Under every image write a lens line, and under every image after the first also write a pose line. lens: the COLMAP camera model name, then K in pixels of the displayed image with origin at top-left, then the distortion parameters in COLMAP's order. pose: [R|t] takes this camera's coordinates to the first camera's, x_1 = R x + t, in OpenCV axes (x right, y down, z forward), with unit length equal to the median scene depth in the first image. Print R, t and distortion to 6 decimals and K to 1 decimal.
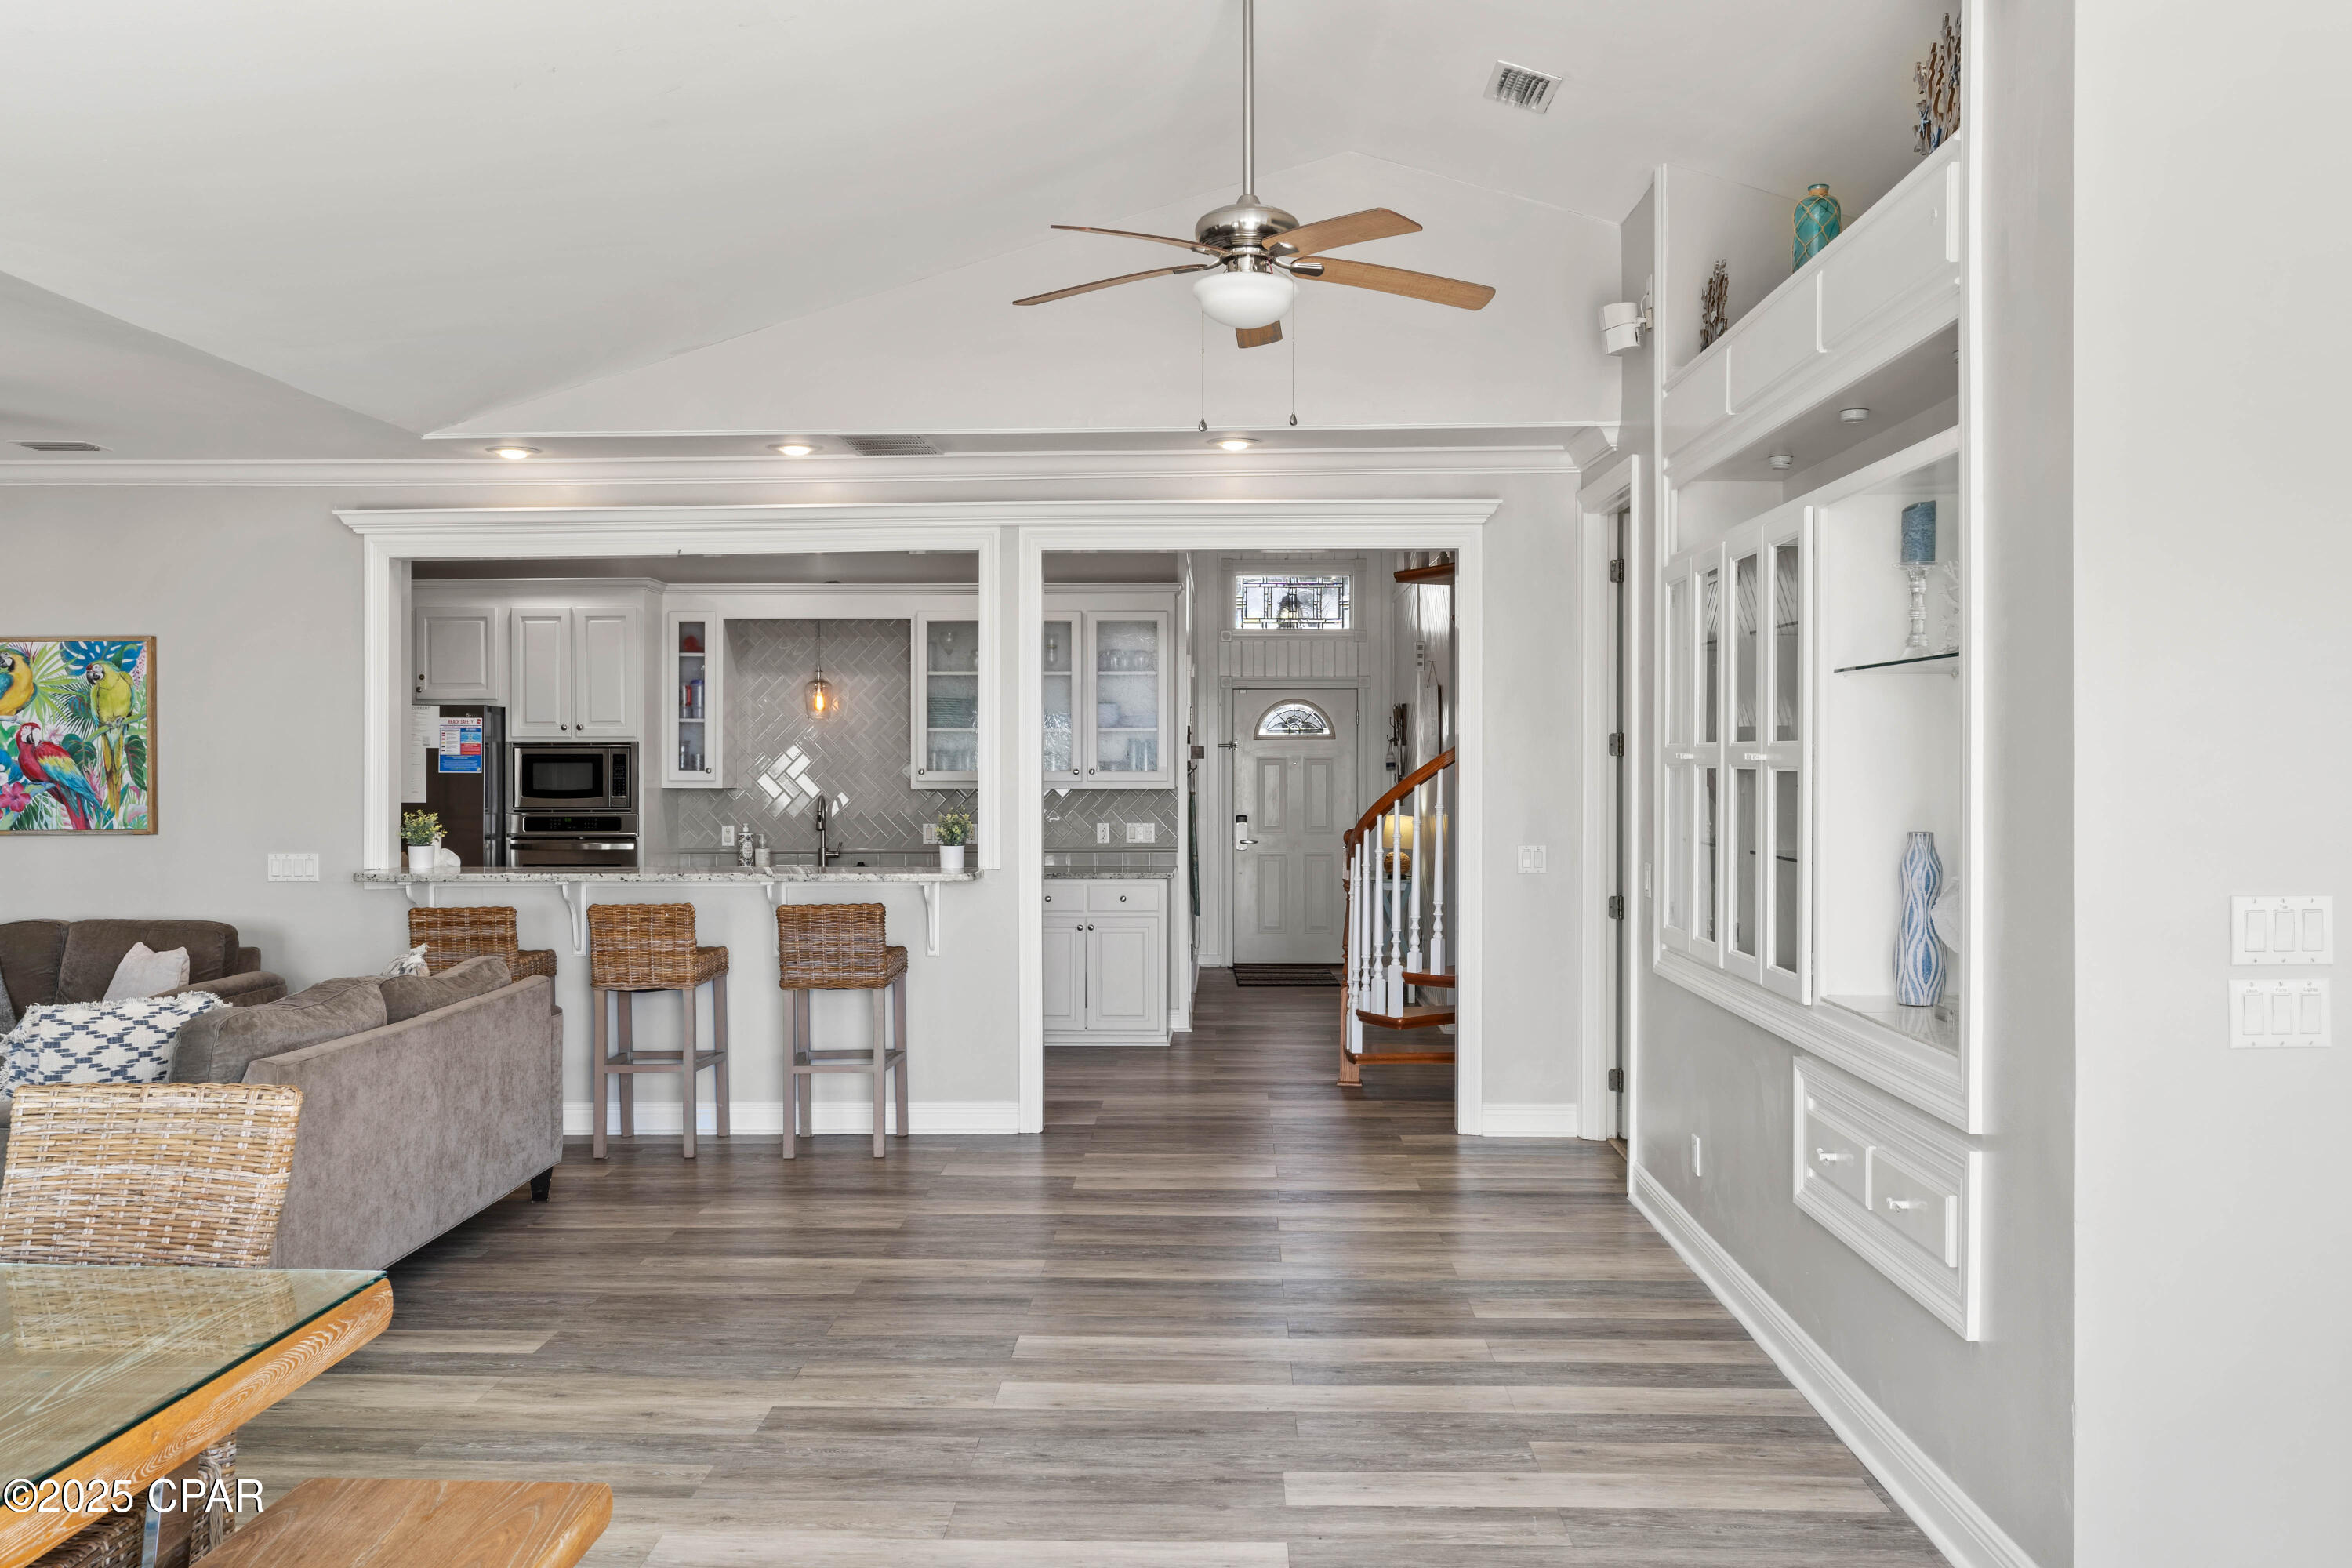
lens RADIAL K [[1862.9, 0, 1176.0], [0, 1862.9, 784.0], [0, 0, 1]] dist [-0.005385, -0.002949]
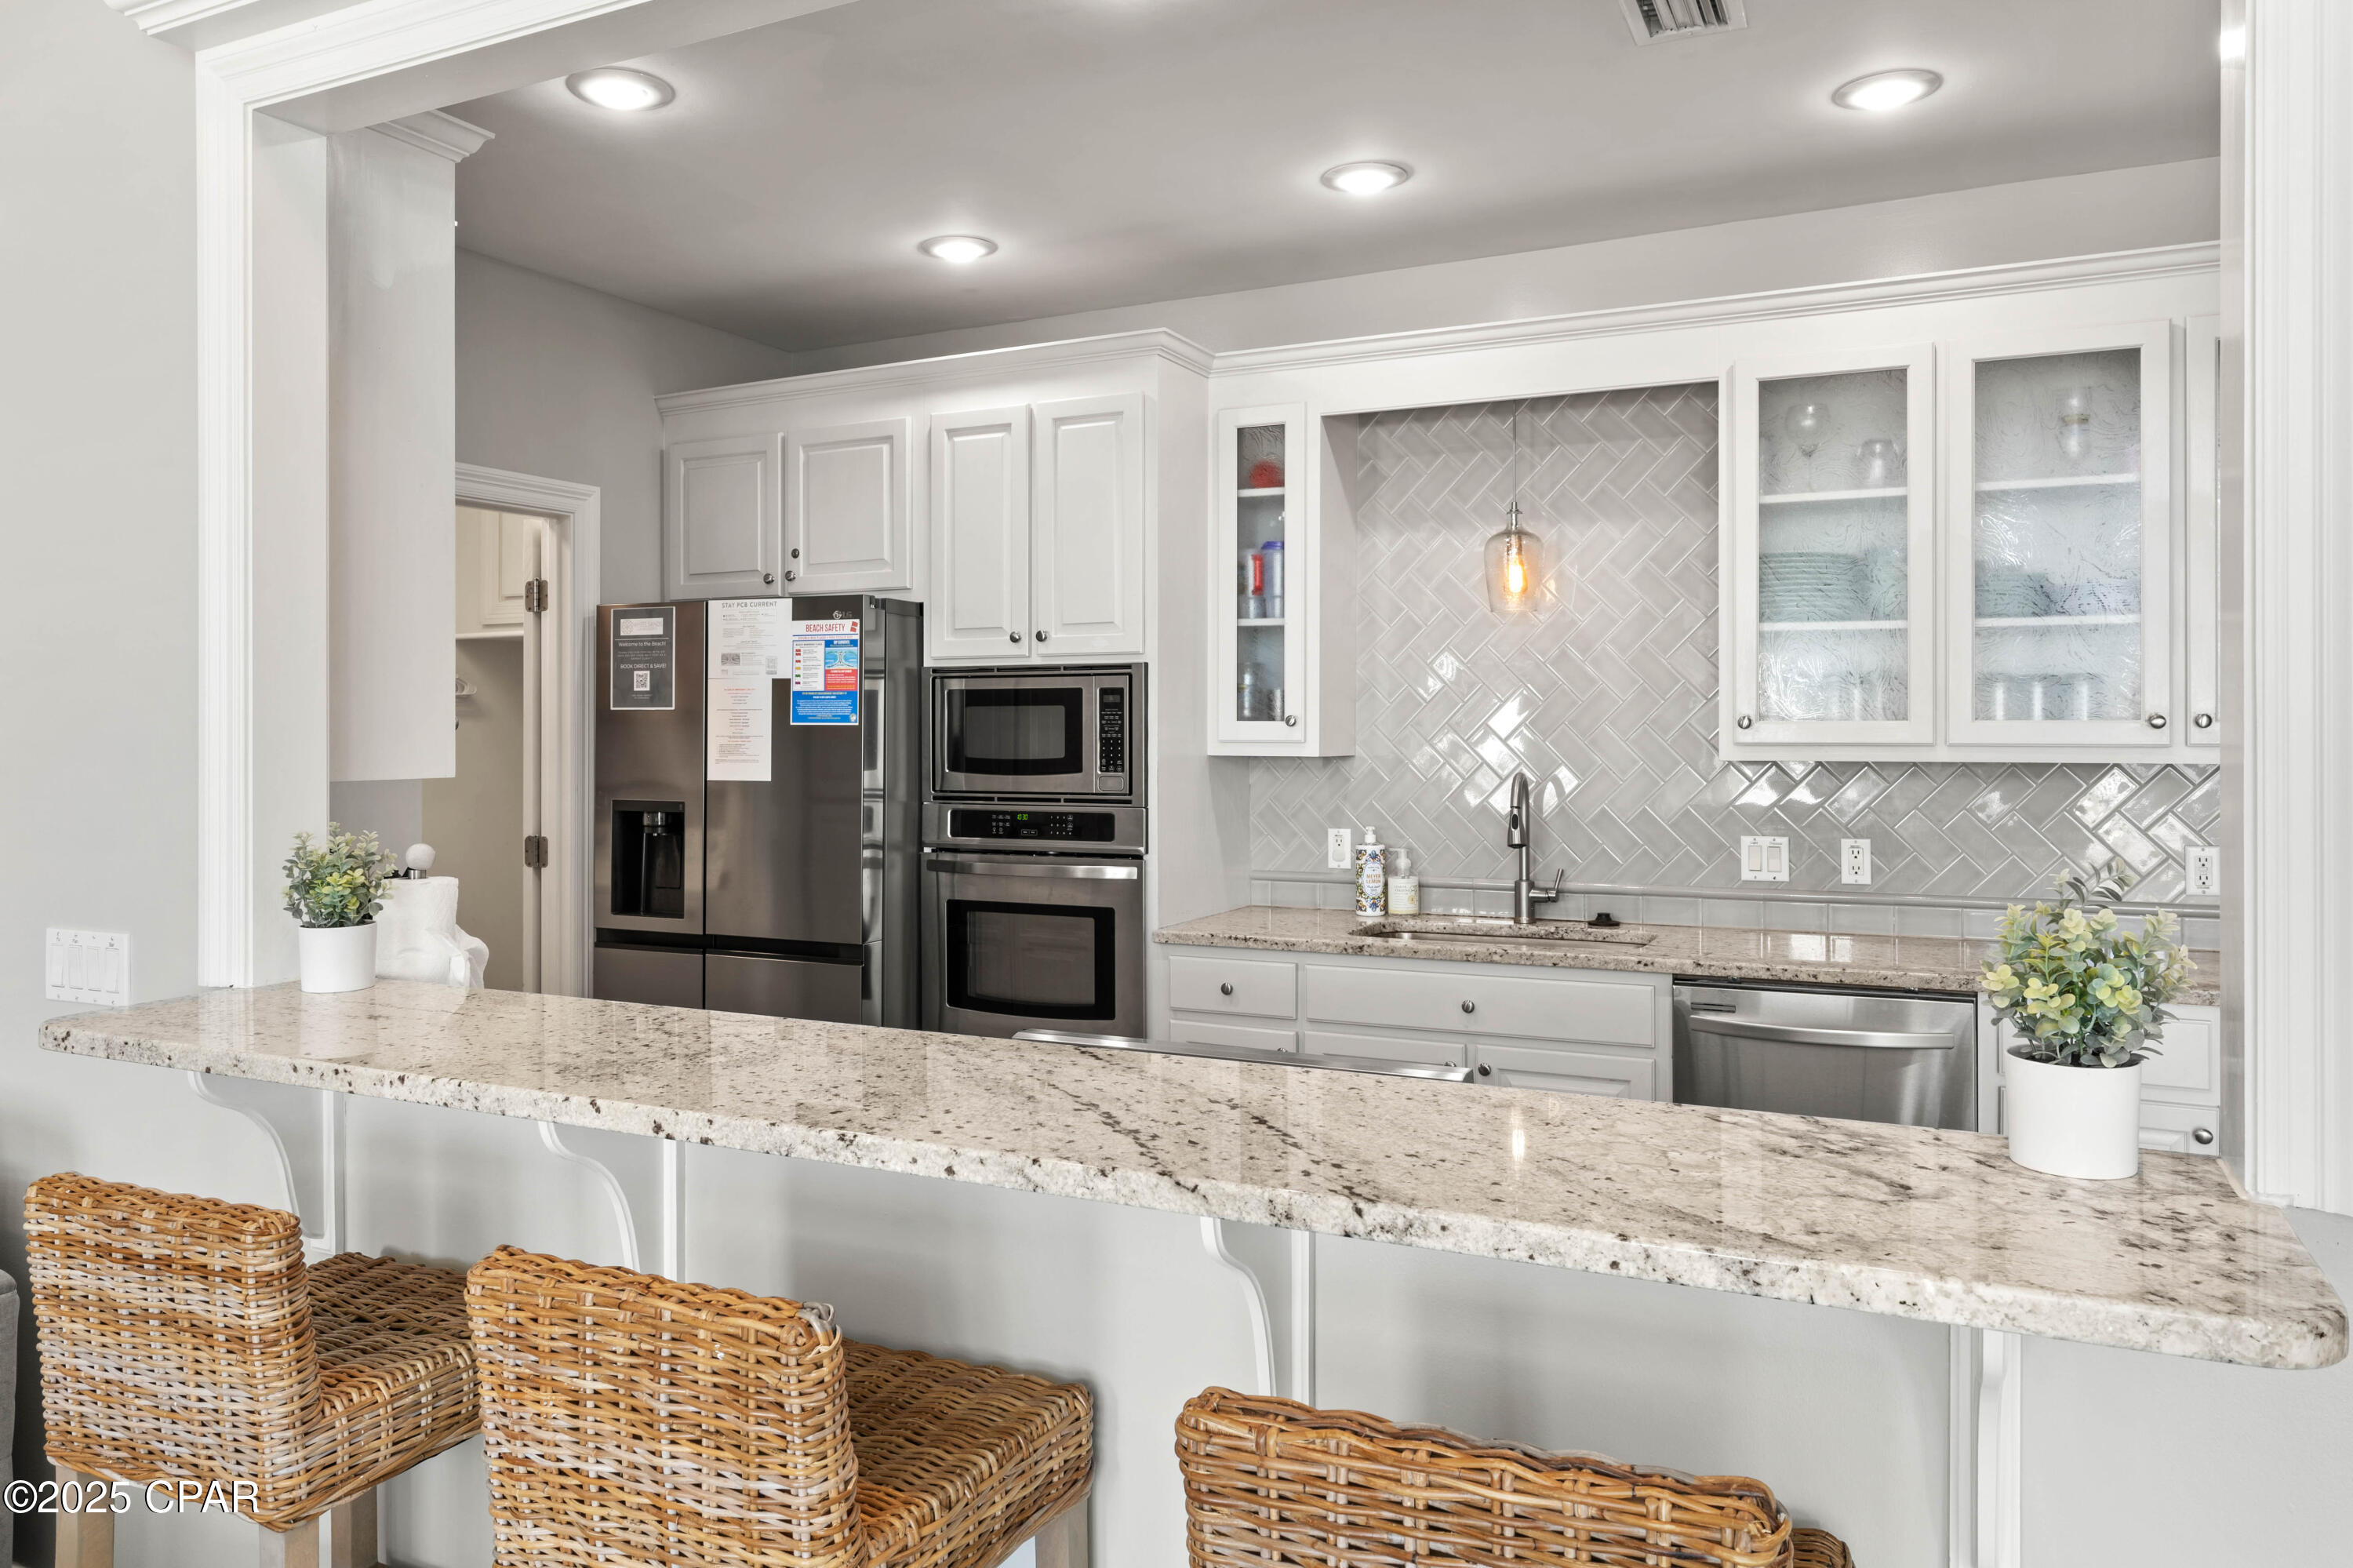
lens RADIAL K [[1576.5, 0, 1177.2], [0, 1576.5, 722.7], [0, 0, 1]] dist [-0.000559, 0.000306]
pose [[0.910973, -0.002497, -0.412458, -0.107438], [-0.003521, 0.999898, -0.013831, -0.000884], [0.412451, 0.014052, 0.910871, 0.617409]]
